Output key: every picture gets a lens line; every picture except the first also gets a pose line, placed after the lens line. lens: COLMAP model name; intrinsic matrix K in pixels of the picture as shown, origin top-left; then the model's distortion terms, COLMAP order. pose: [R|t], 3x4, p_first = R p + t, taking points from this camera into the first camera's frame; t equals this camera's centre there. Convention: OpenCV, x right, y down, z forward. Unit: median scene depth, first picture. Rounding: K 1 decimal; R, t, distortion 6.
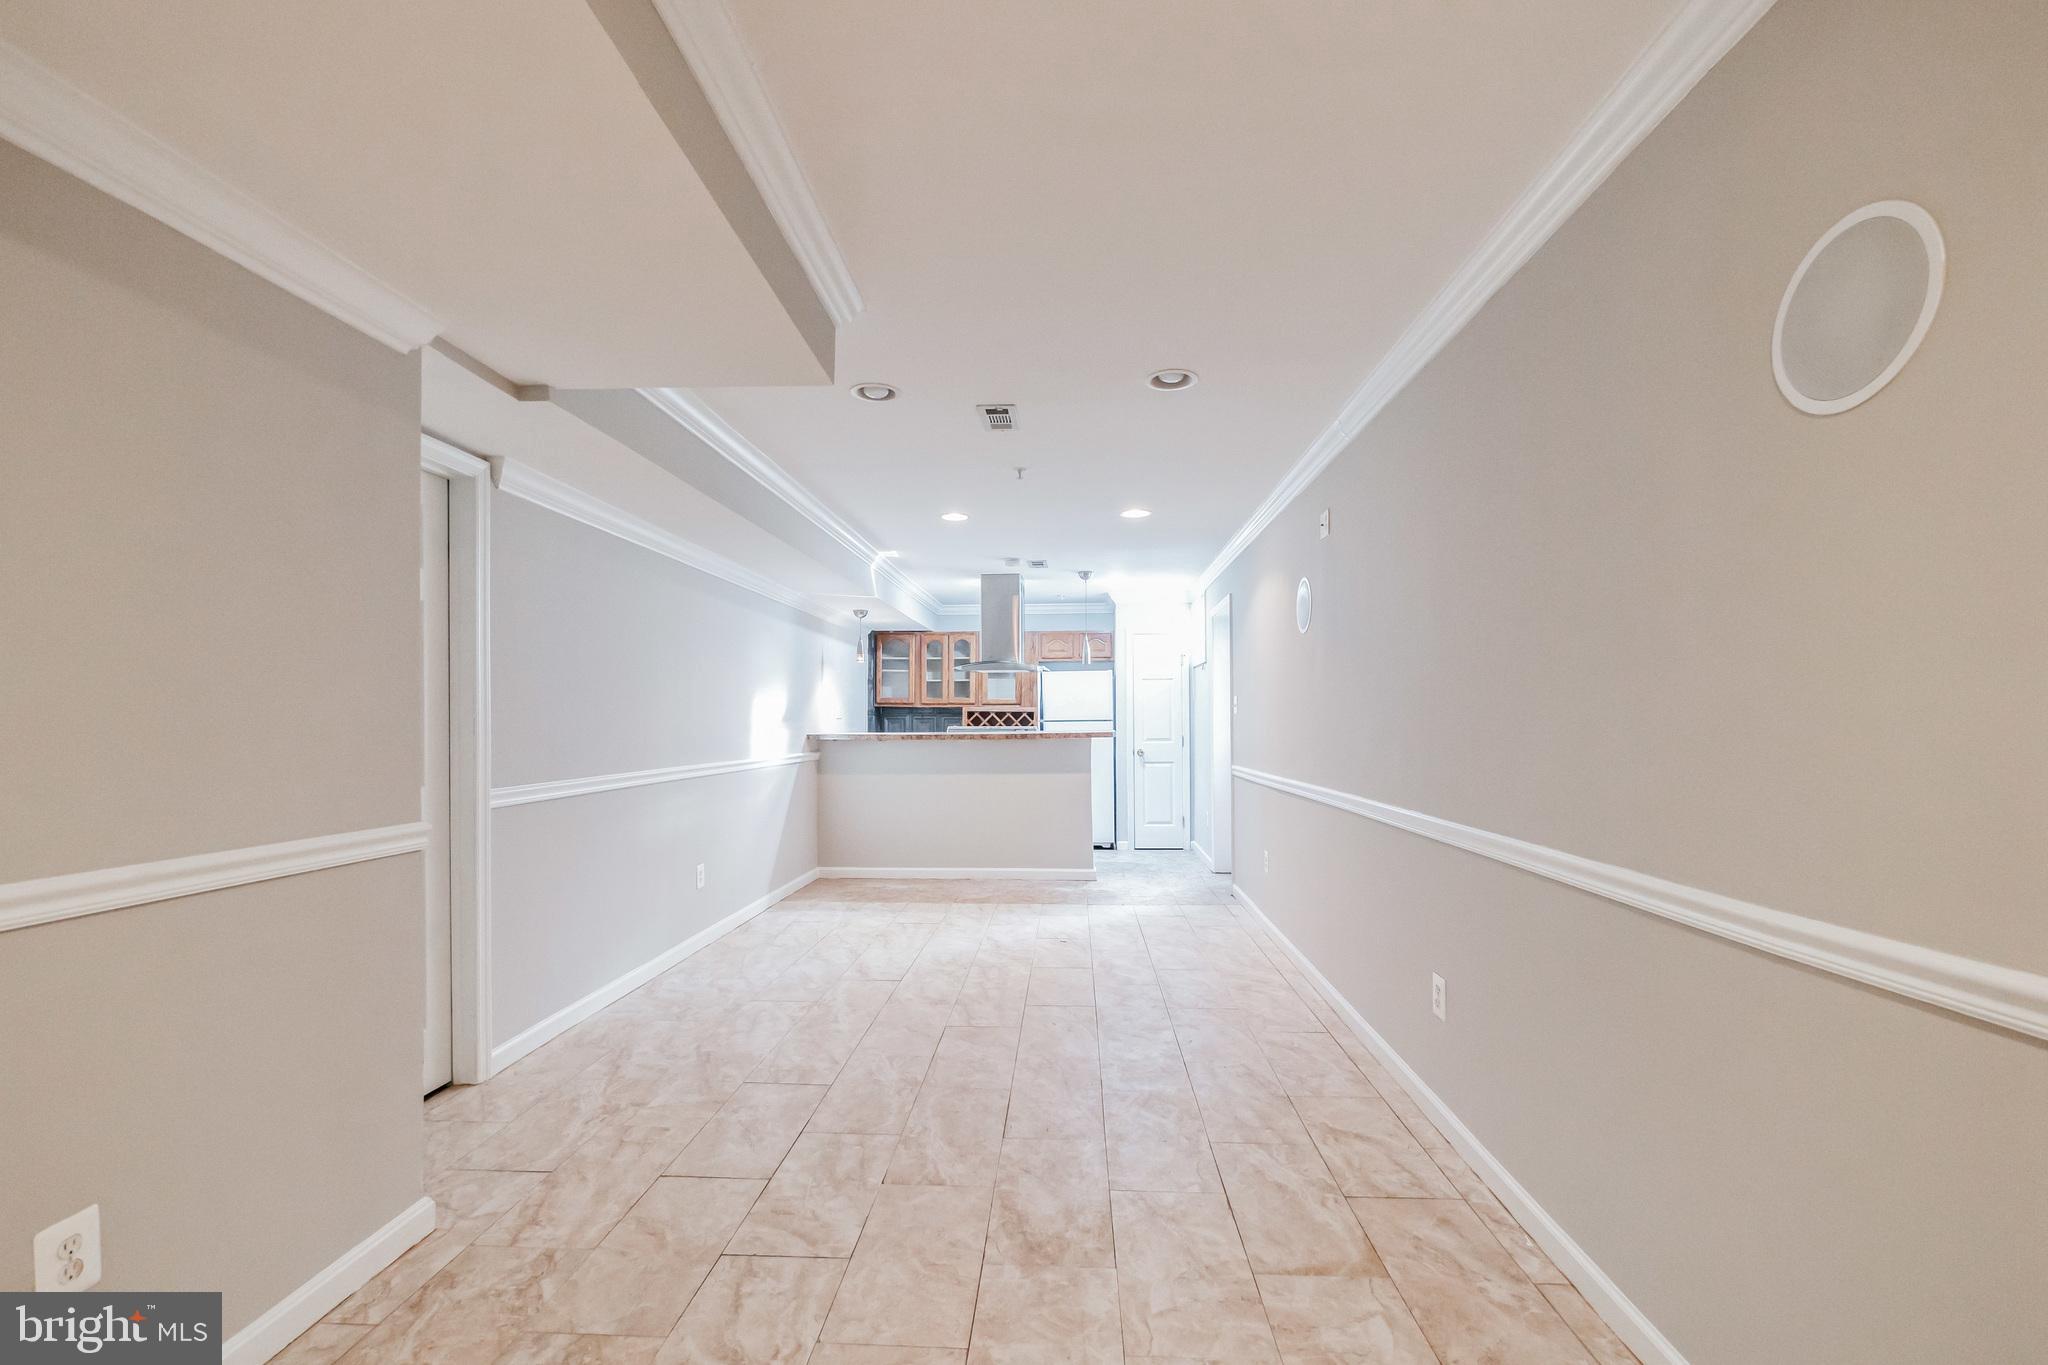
lens RADIAL K [[883.7, 0, 1028.0], [0, 883.7, 685.7], [0, 0, 1]] dist [0.059343, 0.000491]
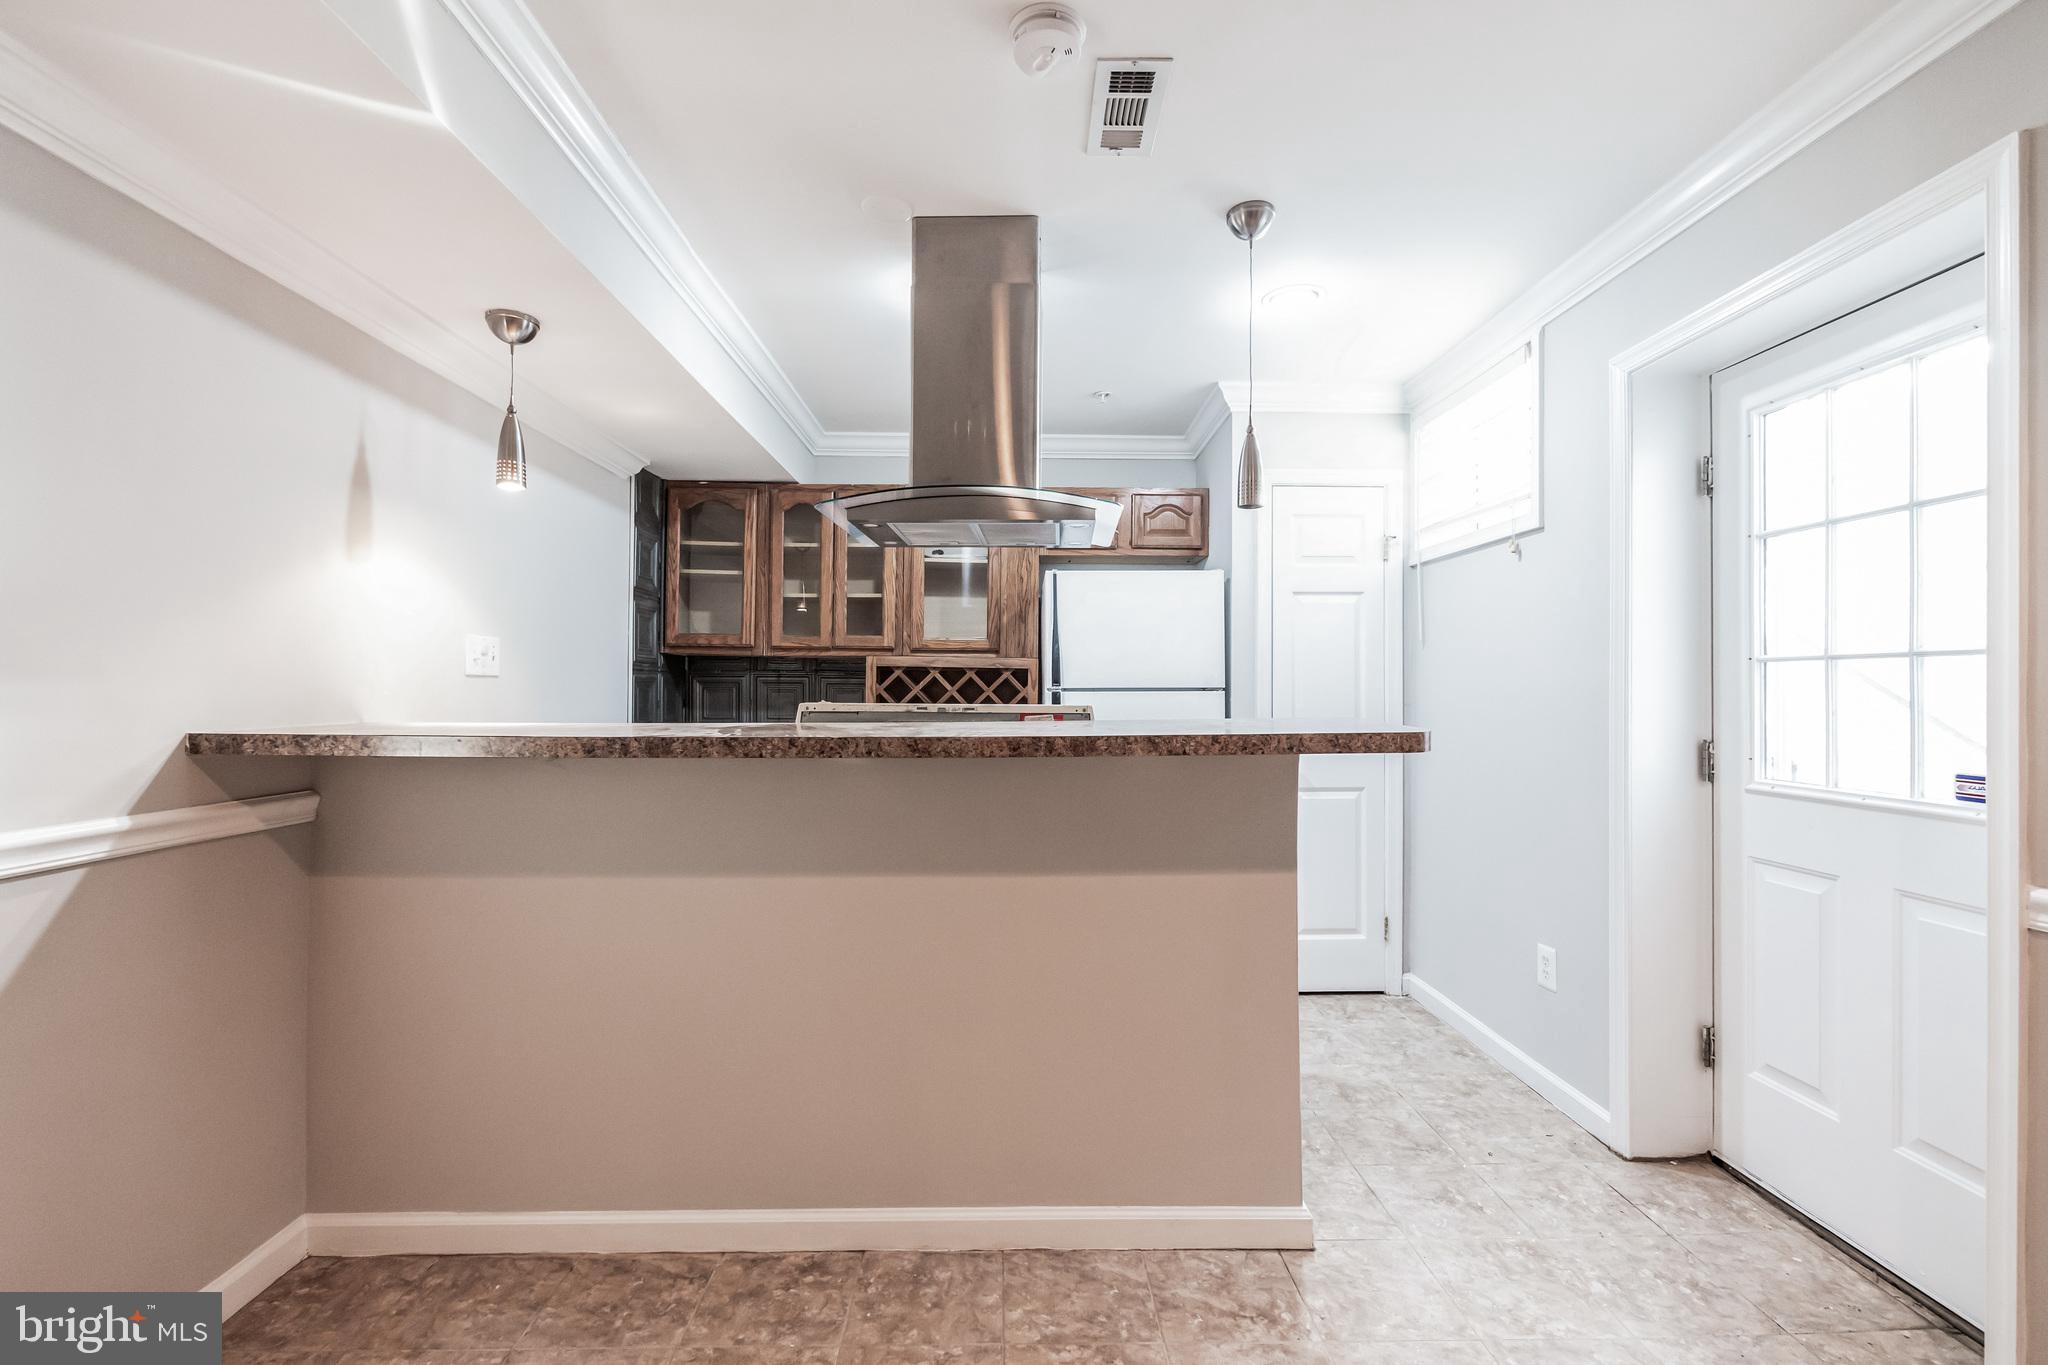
lens RADIAL K [[883.7, 0, 1031.9], [0, 883.7, 687.3], [0, 0, 1]] dist [0.059343, 0.000491]
pose [[0.996052, 0.008153, 0.088395, -0.030796], [-0.011340, 0.999301, 0.035615, 0.022826], [-0.088043, -0.036477, 0.995449, 0.558333]]
